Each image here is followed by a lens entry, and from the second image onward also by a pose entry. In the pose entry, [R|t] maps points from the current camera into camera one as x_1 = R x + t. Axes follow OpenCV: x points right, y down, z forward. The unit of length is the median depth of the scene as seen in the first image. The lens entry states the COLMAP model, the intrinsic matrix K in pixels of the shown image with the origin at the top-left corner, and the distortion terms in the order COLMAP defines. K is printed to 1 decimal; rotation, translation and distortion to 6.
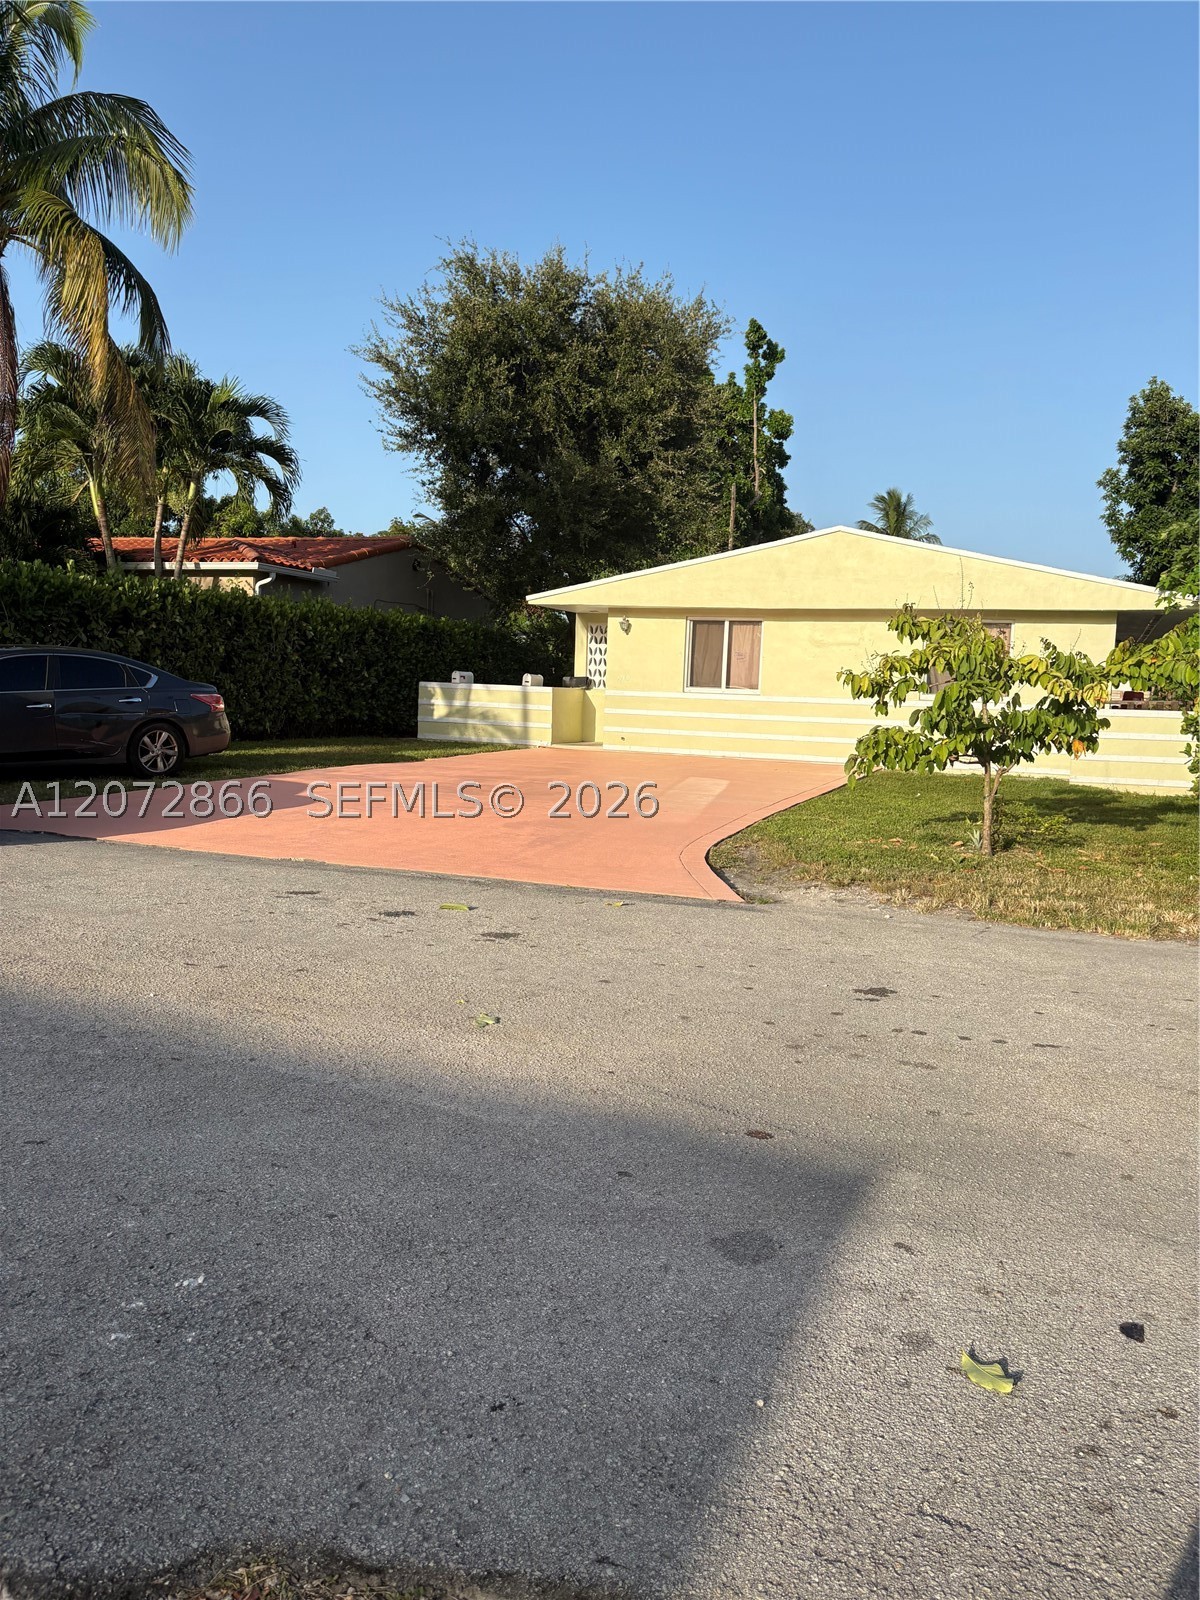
lens RADIAL K [[1234.6, 0, 600.0], [0, 1234.6, 800.0], [0, 0, 1]] dist [-0.000132, -0.004257]
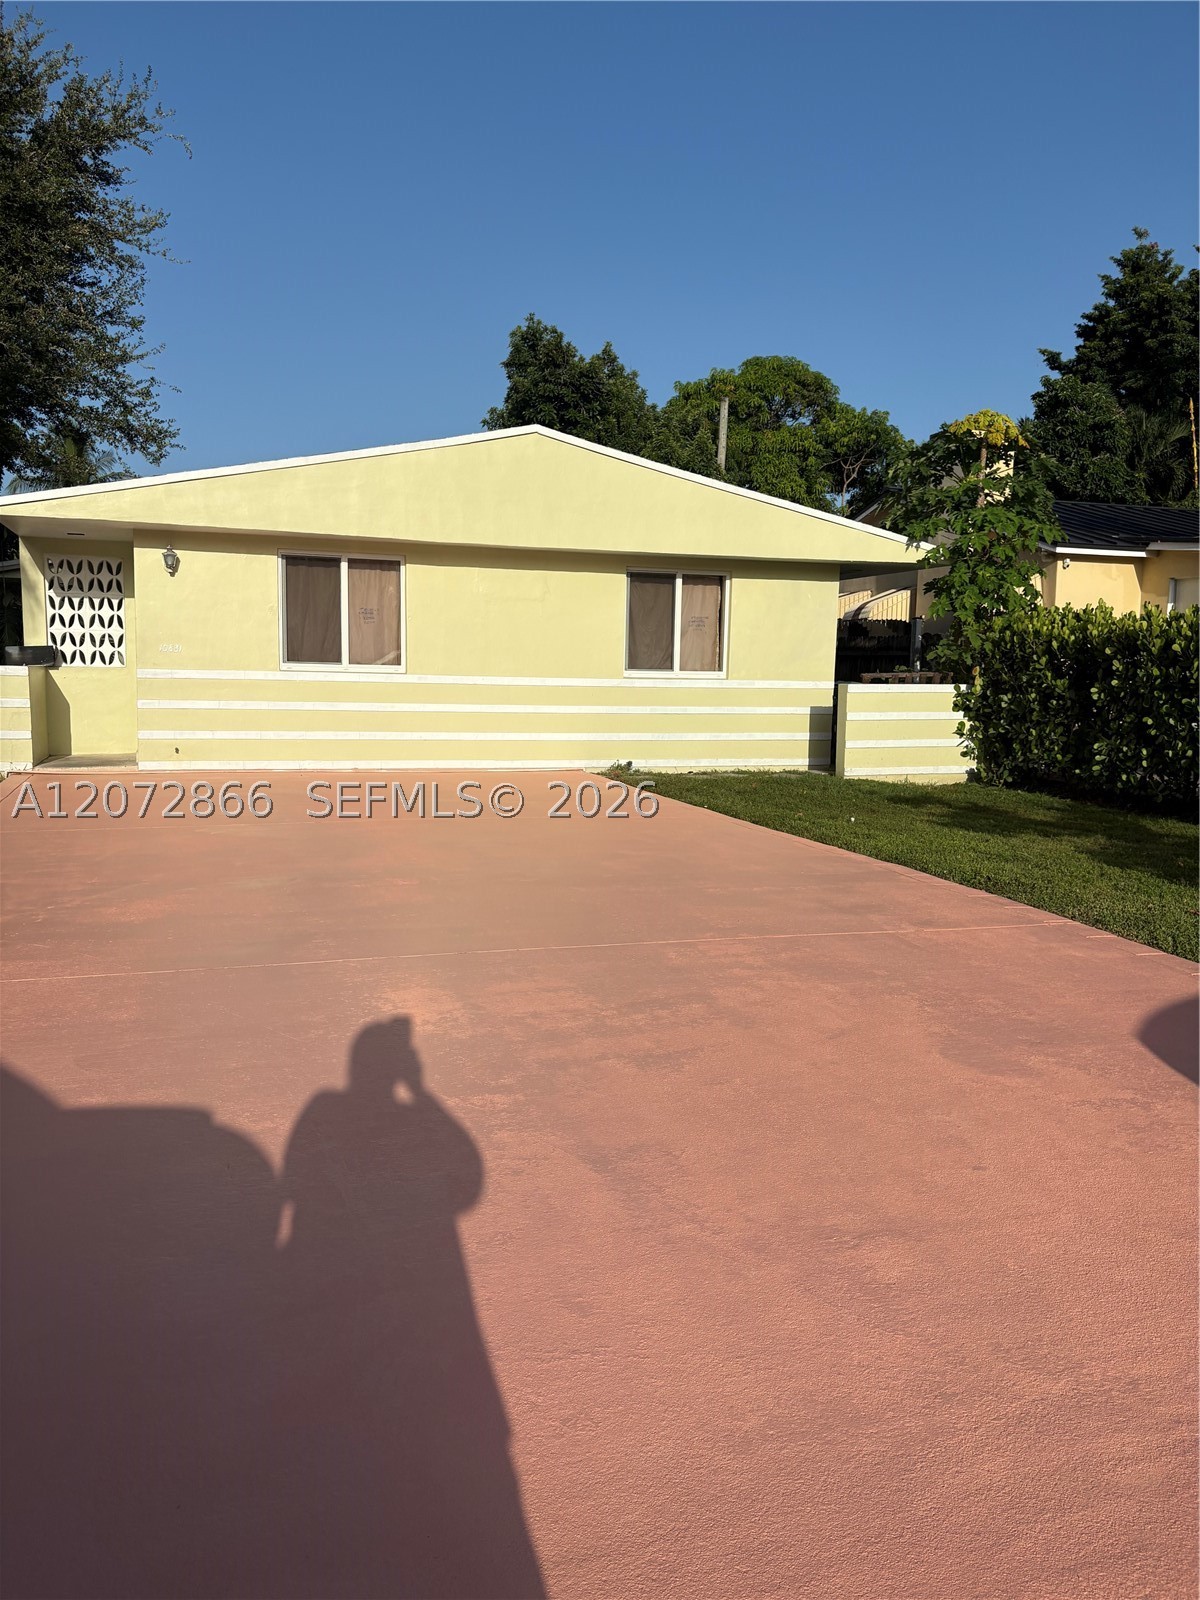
lens RADIAL K [[1234.6, 0, 600.0], [0, 1234.6, 800.0], [0, 0, 1]] dist [-0.000132, -0.004257]
pose [[0.762998, -0.087258, 0.640484, -0.216471], [0.066929, 0.996186, 0.055987, -0.046400], [-0.642927, 0.000150, 0.765928, 0.418036]]
